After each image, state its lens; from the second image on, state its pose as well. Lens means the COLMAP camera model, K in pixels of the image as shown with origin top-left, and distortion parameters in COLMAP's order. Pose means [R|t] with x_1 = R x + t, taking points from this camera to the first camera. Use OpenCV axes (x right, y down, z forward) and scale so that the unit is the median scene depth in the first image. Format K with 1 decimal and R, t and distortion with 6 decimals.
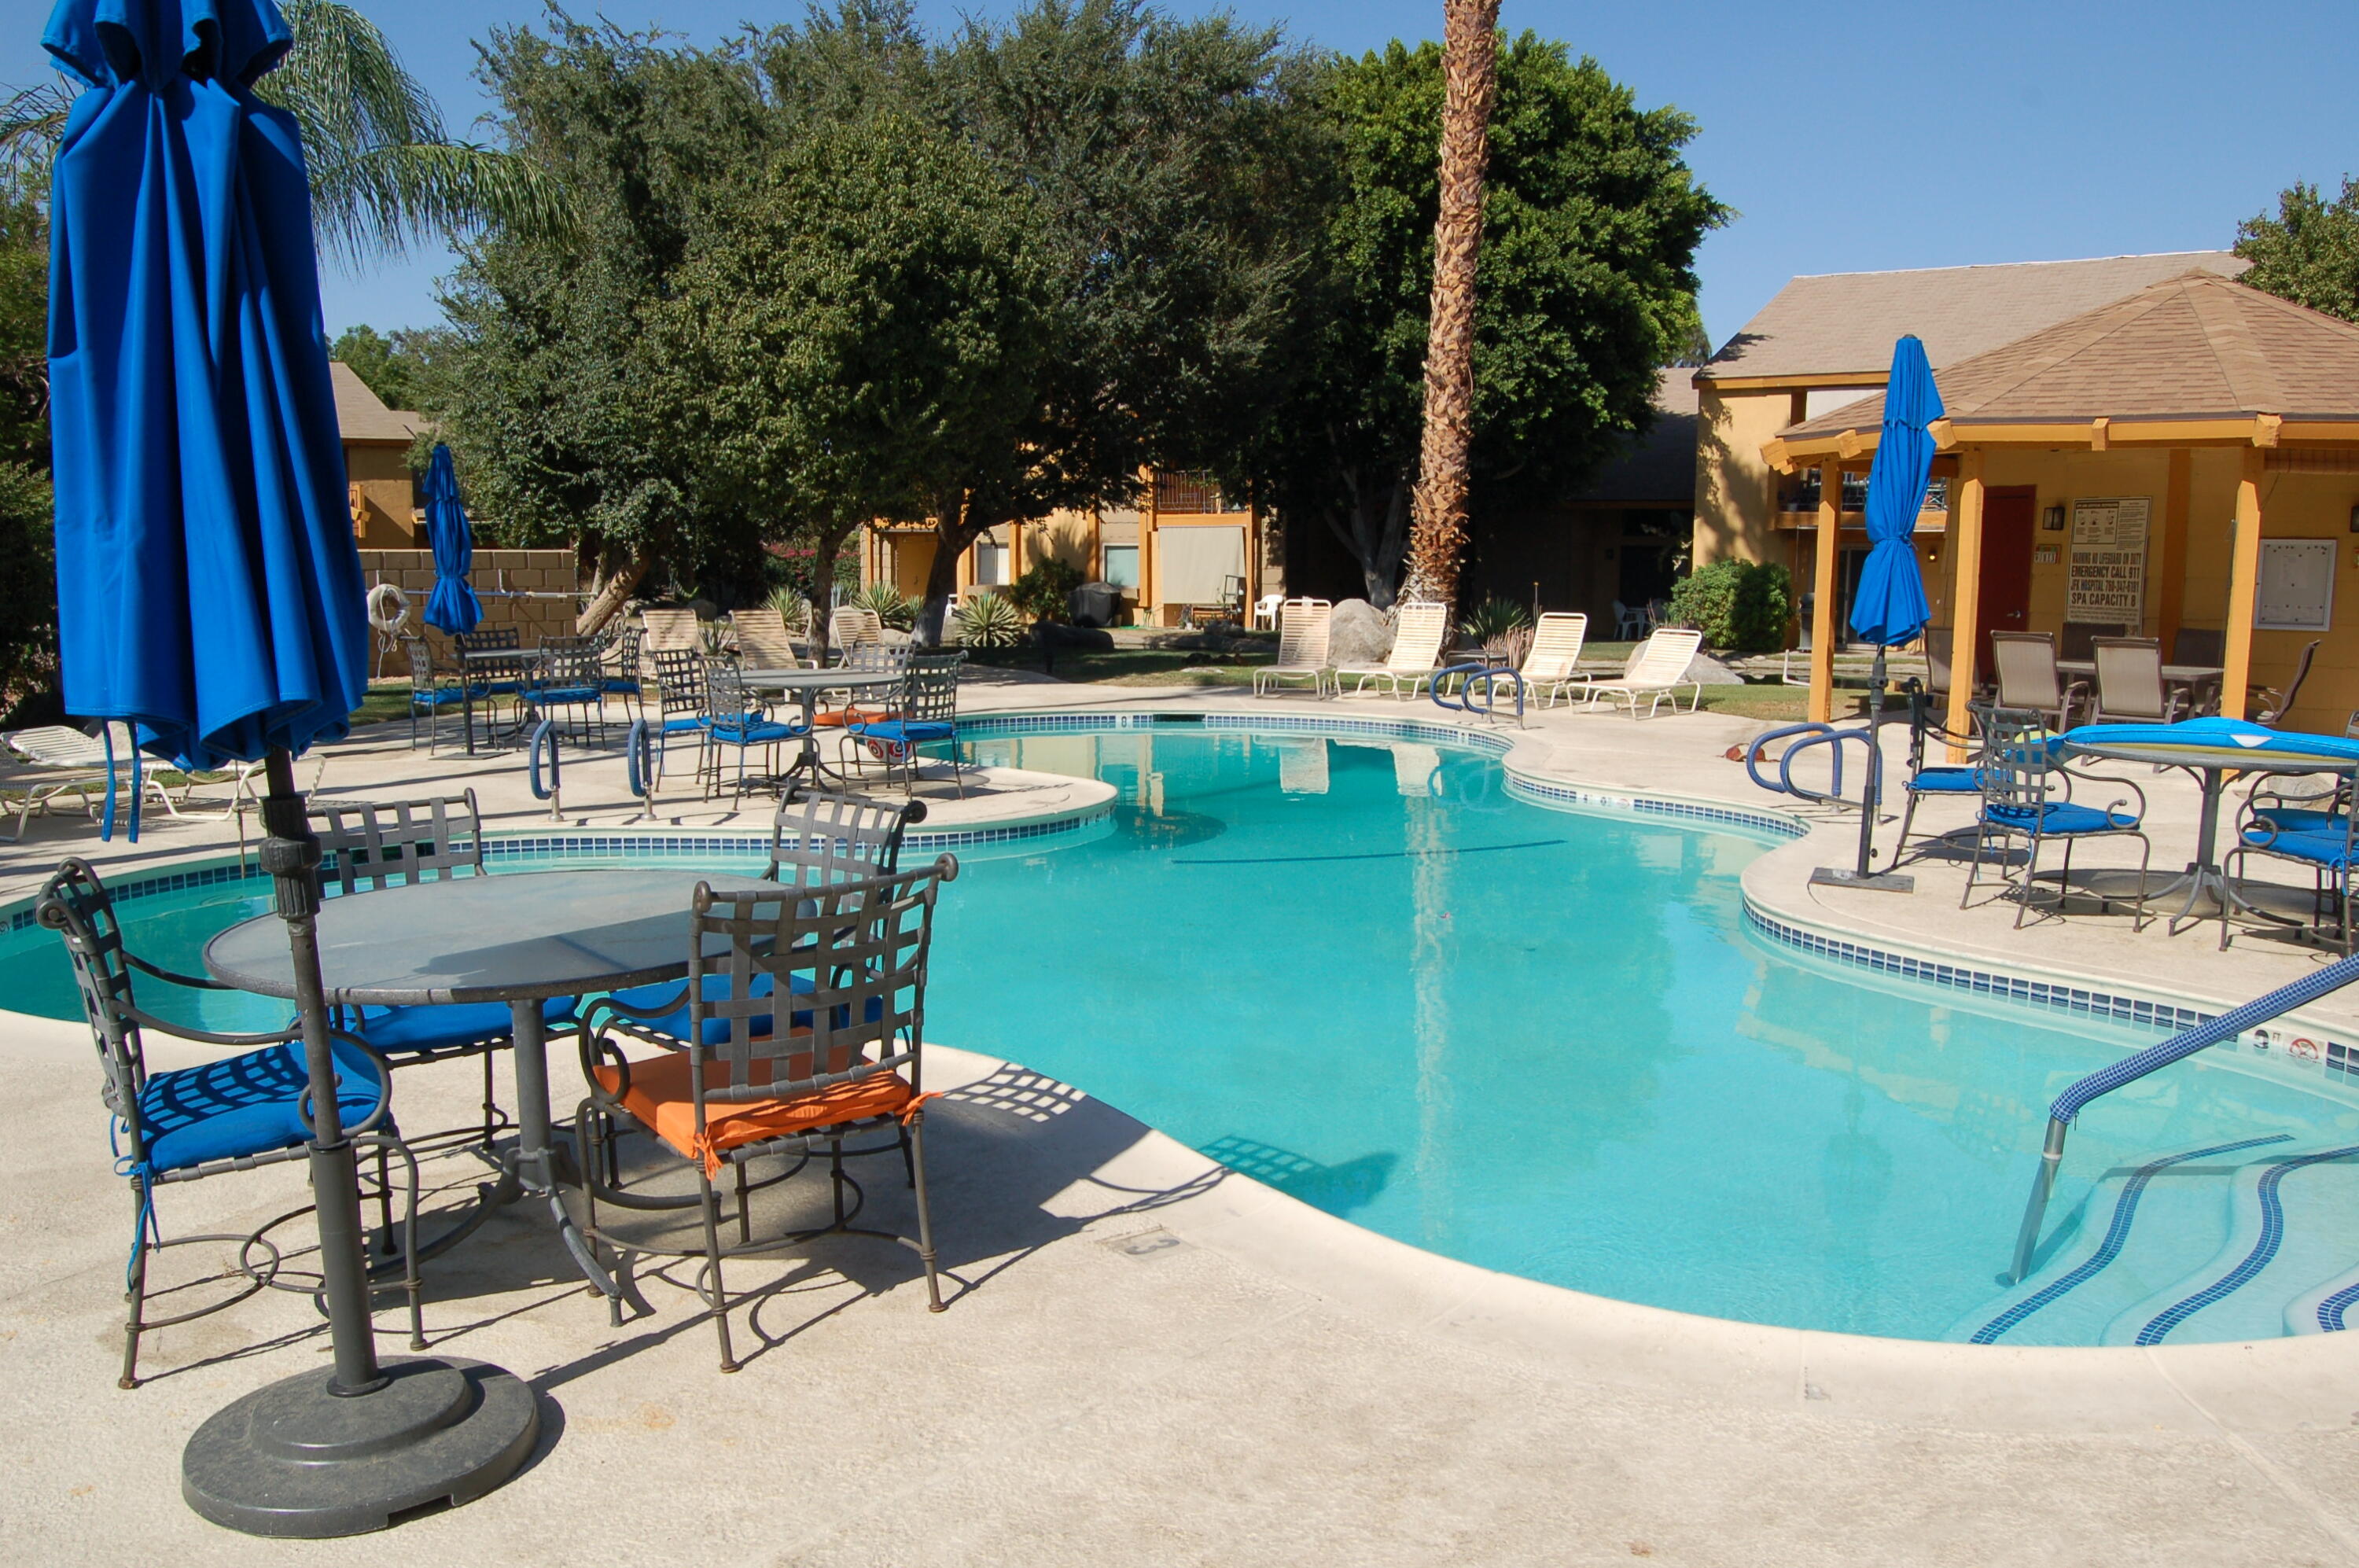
lens RADIAL K [[1951.6, 0, 1180.5], [0, 1951.6, 771.8], [0, 0, 1]] dist [-0.040453, 0.030627]
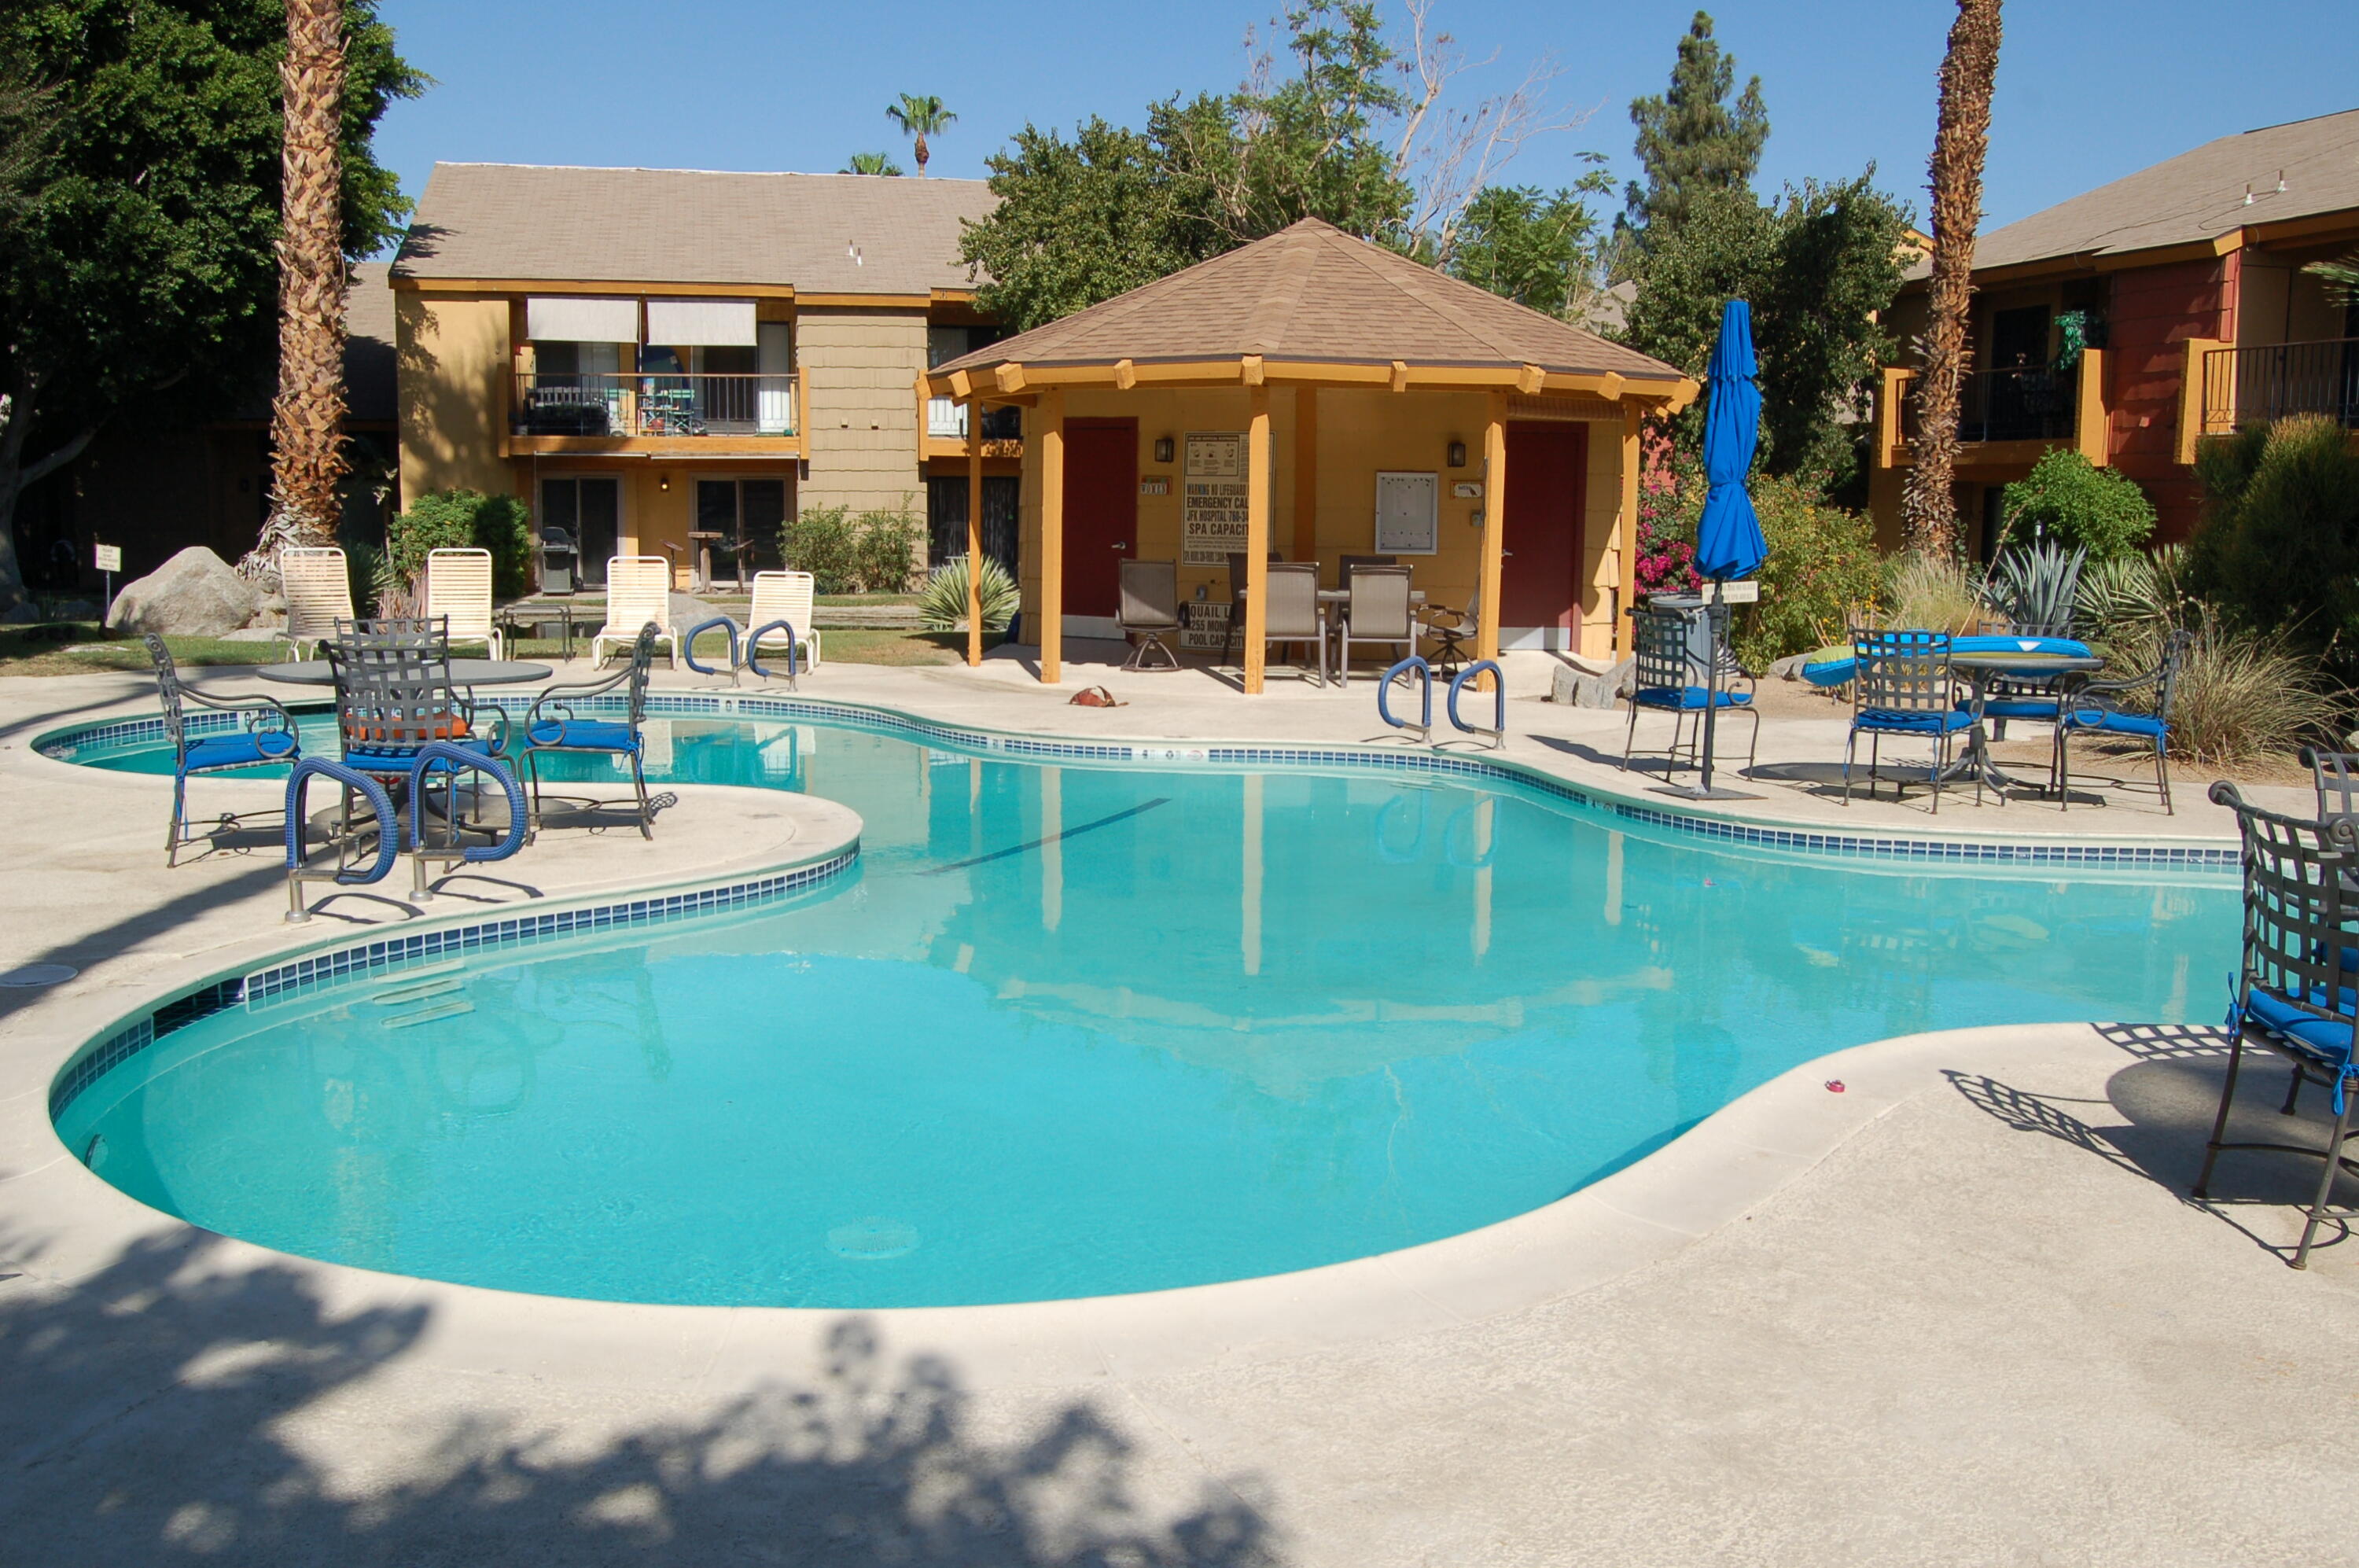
lens RADIAL K [[2226.6, 0, 1179.6], [0, 2226.6, 794.8], [0, 0, 1]] dist [-0.055388, 0.000000]
pose [[0.692604, -0.099306, 0.714449, -0.277543], [0.078012, 0.994981, 0.062672, -0.016510], [-0.717087, 0.012329, 0.696875, 0.128669]]
